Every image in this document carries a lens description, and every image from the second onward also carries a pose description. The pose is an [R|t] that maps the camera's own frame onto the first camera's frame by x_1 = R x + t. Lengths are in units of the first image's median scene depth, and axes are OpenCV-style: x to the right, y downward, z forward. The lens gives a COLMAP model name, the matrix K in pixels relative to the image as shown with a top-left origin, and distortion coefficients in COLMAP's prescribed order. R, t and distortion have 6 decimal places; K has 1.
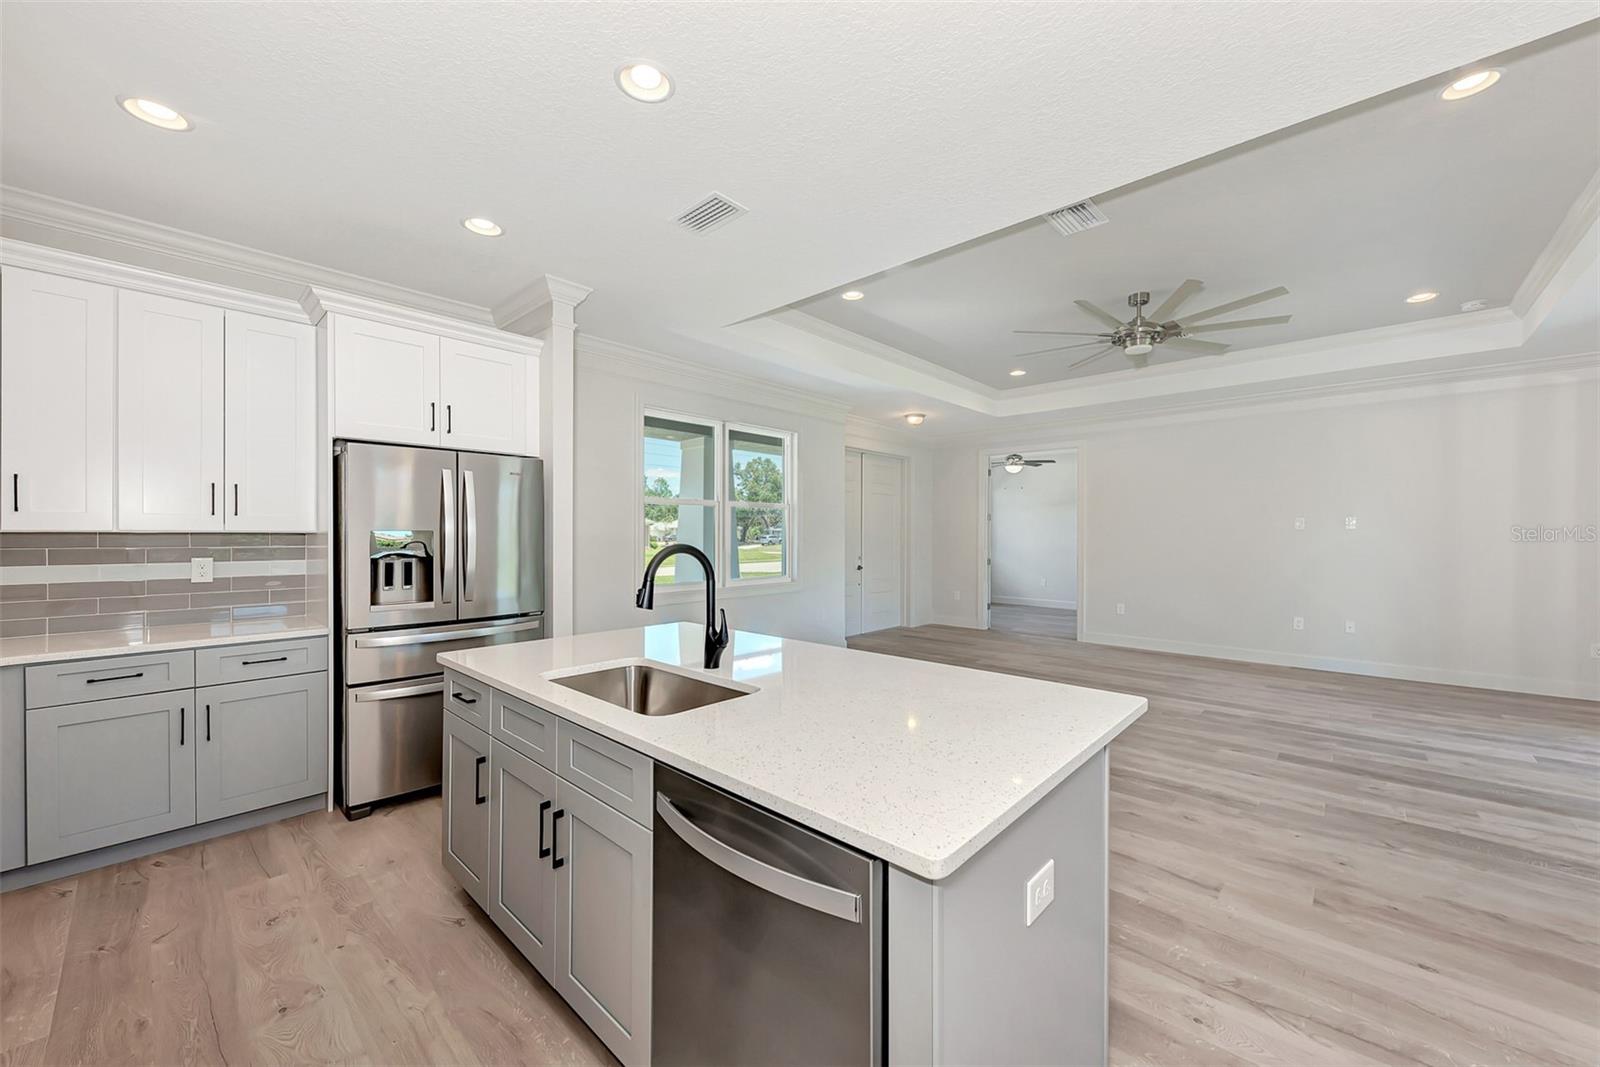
lens RADIAL K [[598.8, 0, 800.0], [0, 598.8, 533.5], [0, 0, 1]] dist [0.008863, -0.005948]
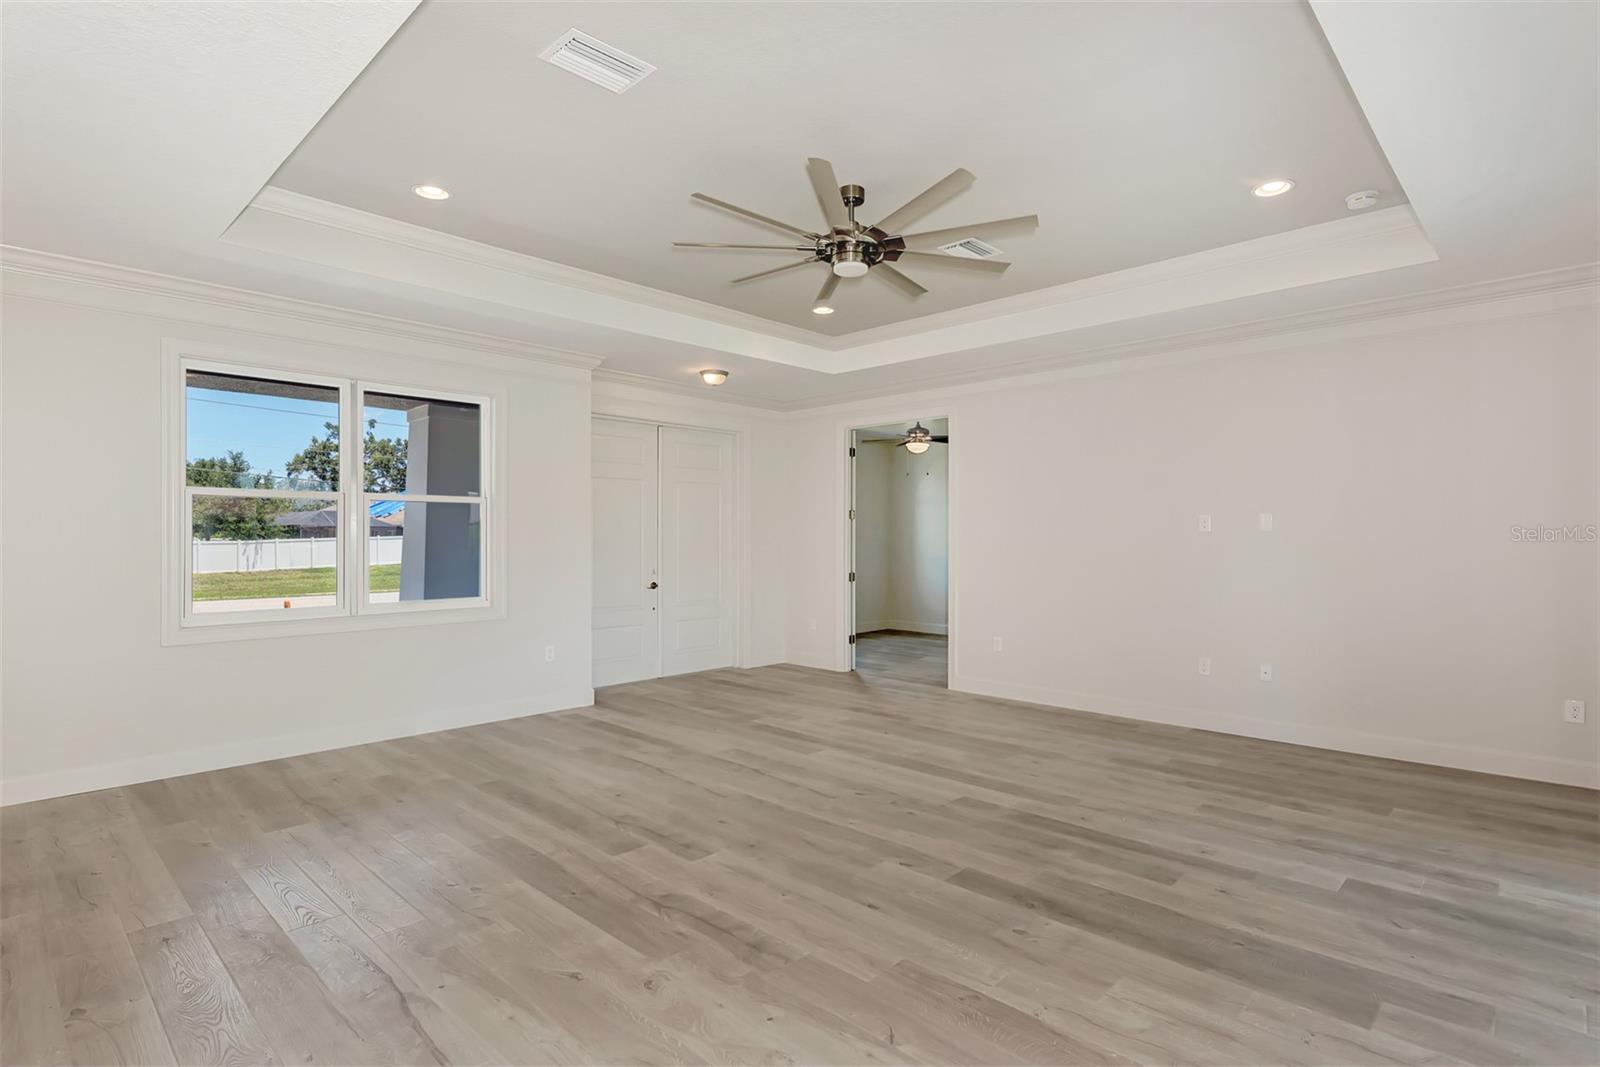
lens RADIAL K [[795.5, 0, 800.0], [0, 795.5, 533.5], [0, 0, 1]] dist [-0.002440, -0.000072]
pose [[0.999851, -0.001542, -0.017214, 0.521777], [0.001468, 0.999990, -0.004312, -0.001279], [0.017221, 0.004286, 0.999843, 0.097721]]
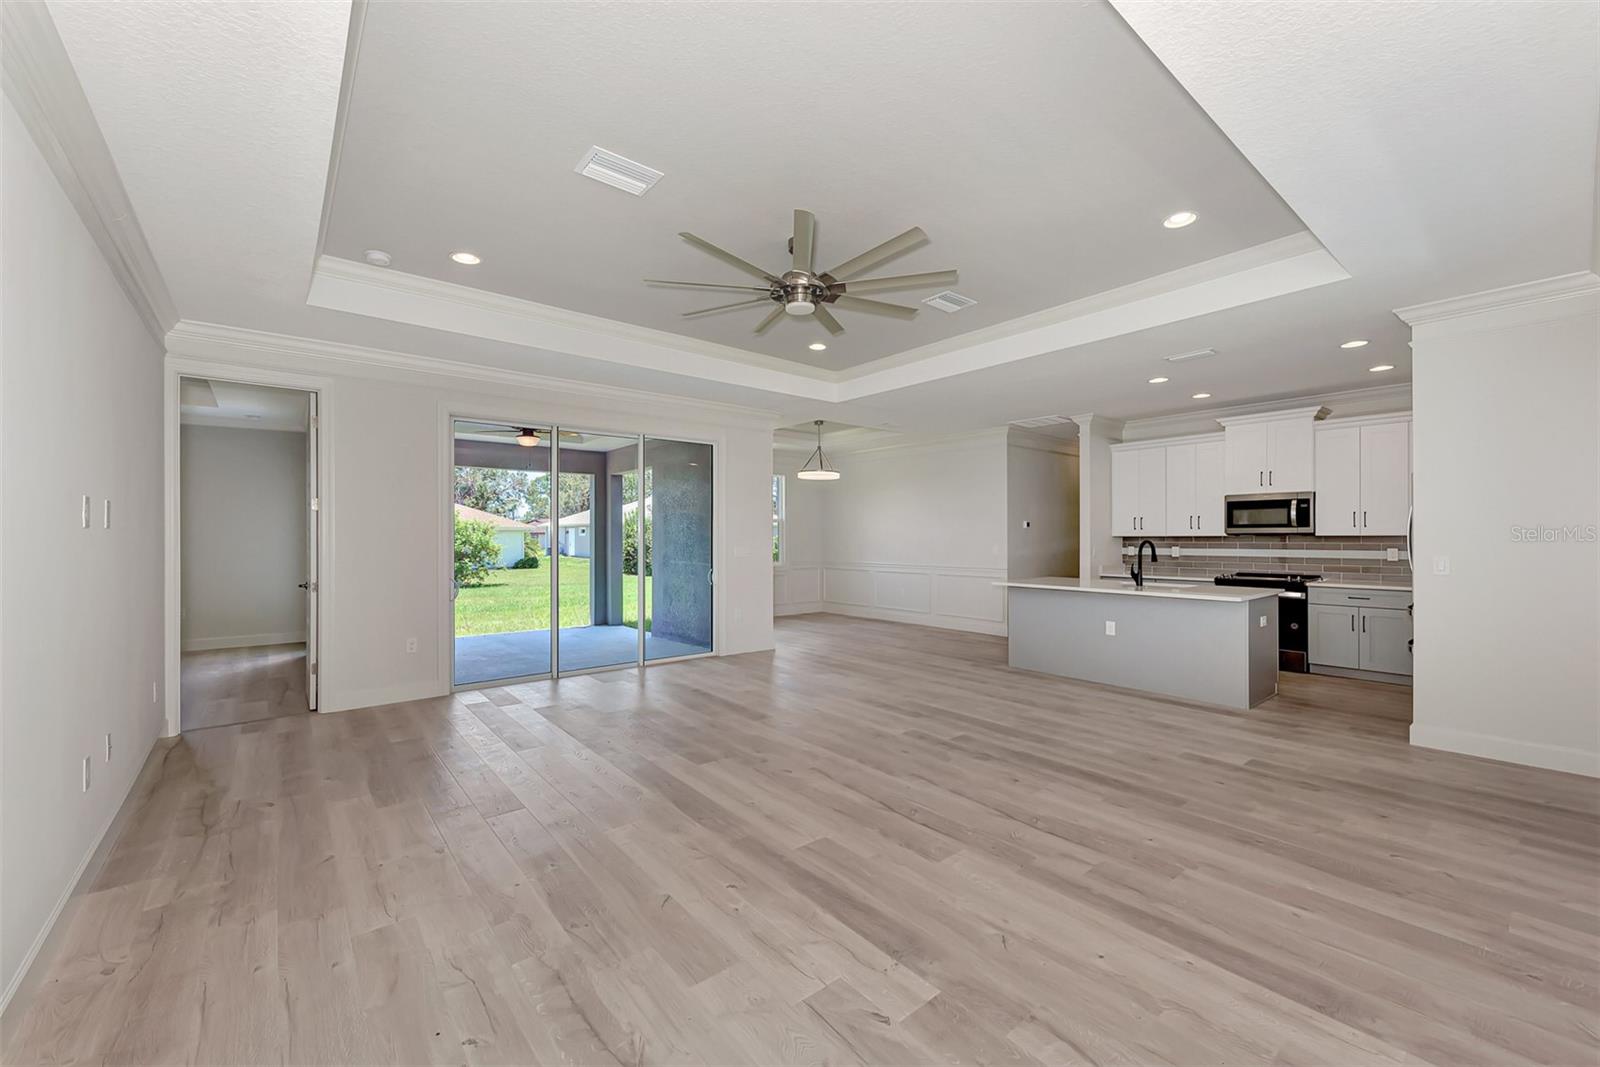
lens RADIAL K [[645.8, 0, 810.1], [0, 645.8, 506.2], [0, 0, 1]] dist [0.016804, -0.000045]
pose [[-0.993808, 0.003782, 0.111044, 0.454053], [-0.000999, 0.999076, -0.042974, -0.001926], [-0.111104, -0.042819, -0.992886, 1.874360]]
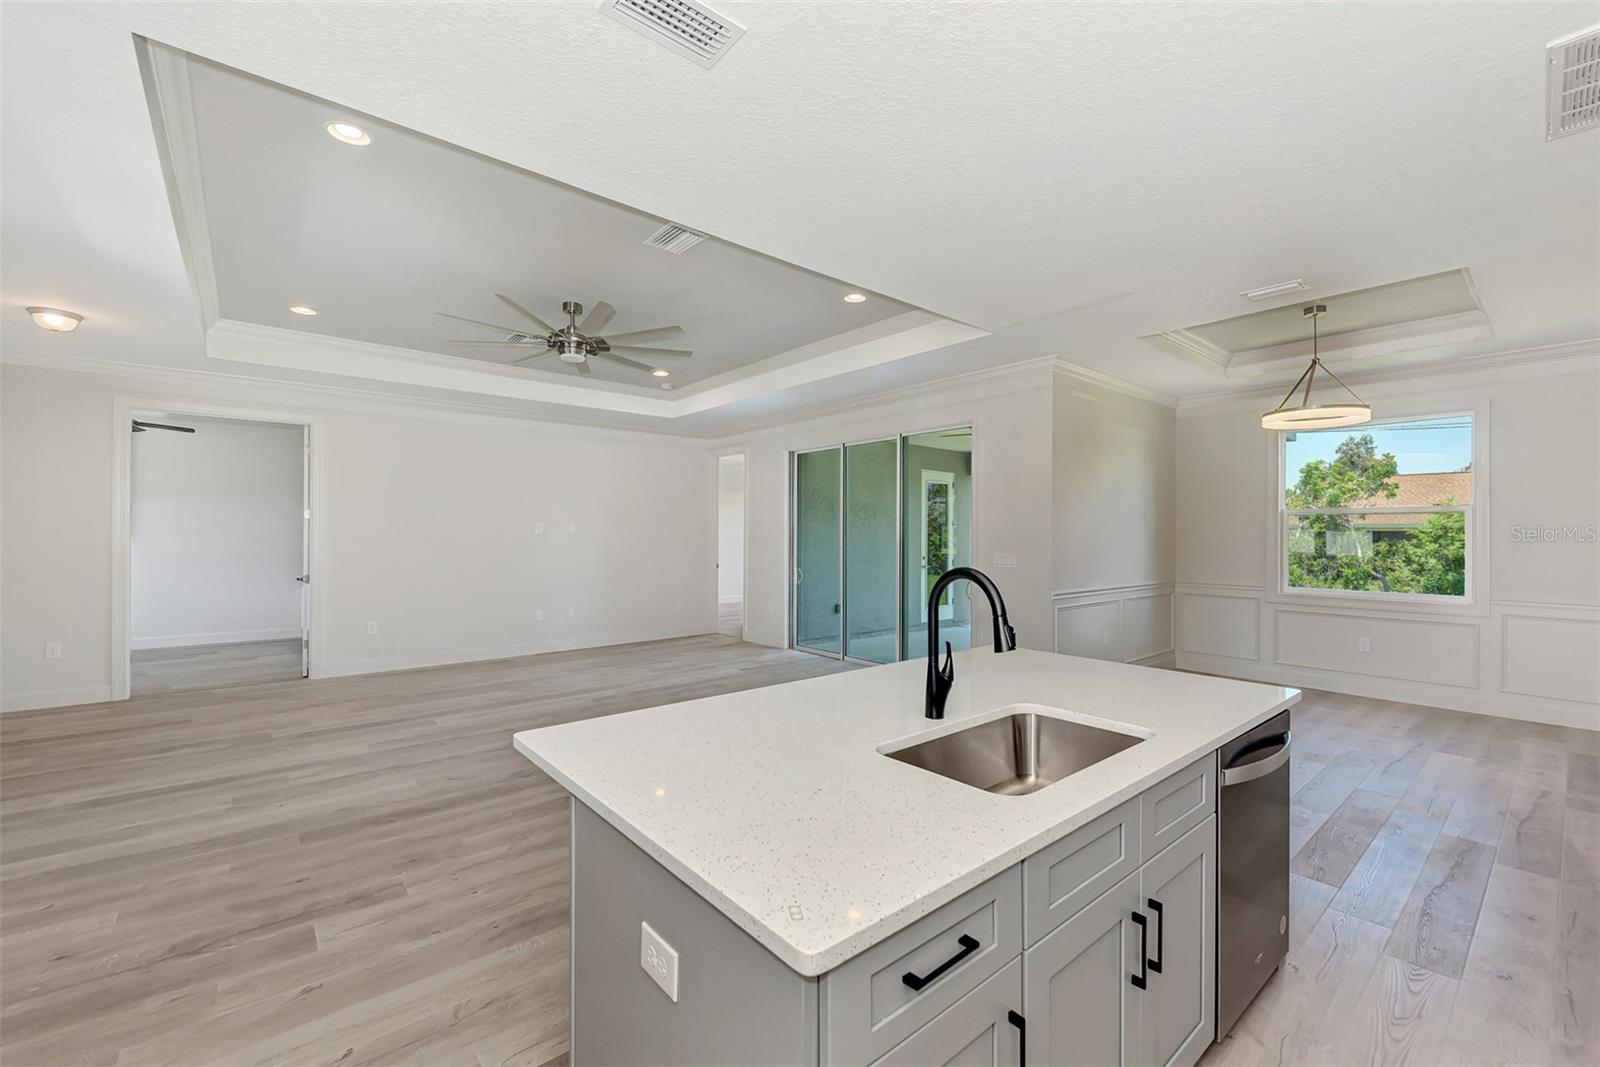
lens RADIAL K [[664.5, 0, 800.0], [0, 664.5, 533.5], [0, 0, 1]] dist [-0.000086, -0.003858]
pose [[0.123247, -0.003677, 0.992369, -0.499122], [-0.002450, 0.999989, 0.004010, -0.017405], [-0.992373, -0.002926, 0.123236, 0.482834]]
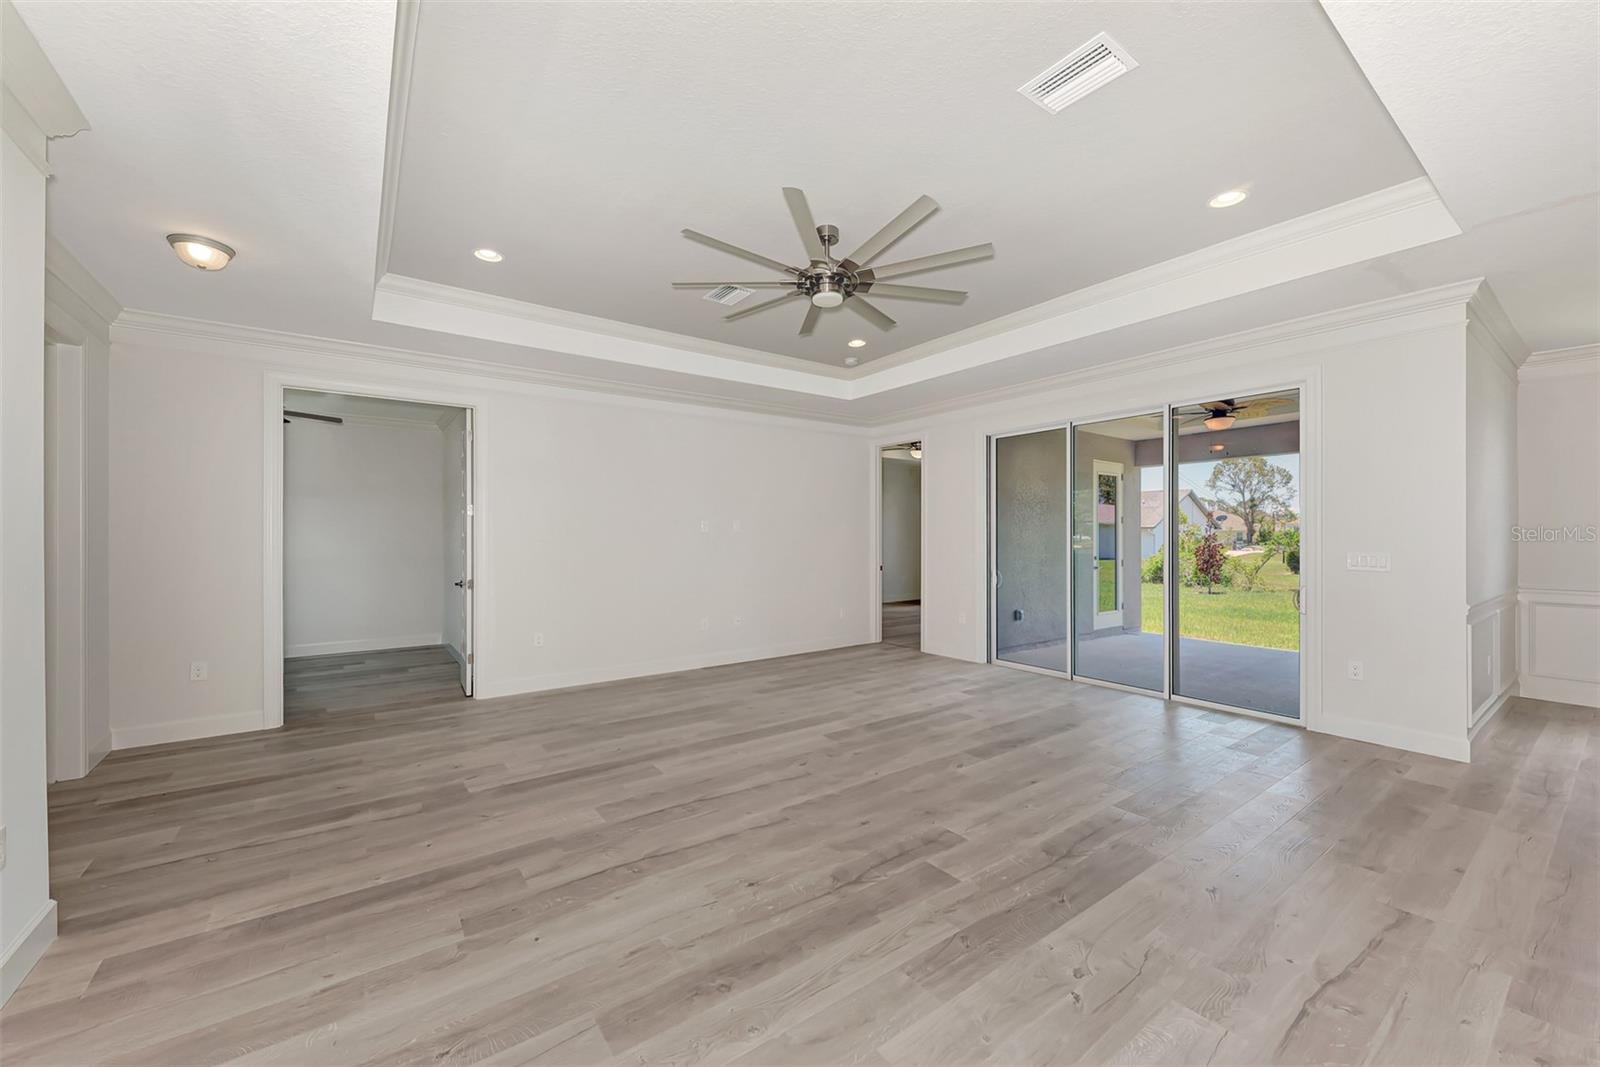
lens RADIAL K [[618.4, 0, 790.5], [0, 618.4, 535.7], [0, 0, 1]] dist [0.002611, -0.000583]
pose [[0.198362, -0.004868, 0.980117, -0.232855], [0.003404, 0.999985, 0.004277, -0.005520], [-0.980123, 0.002487, 0.198376, 0.891116]]
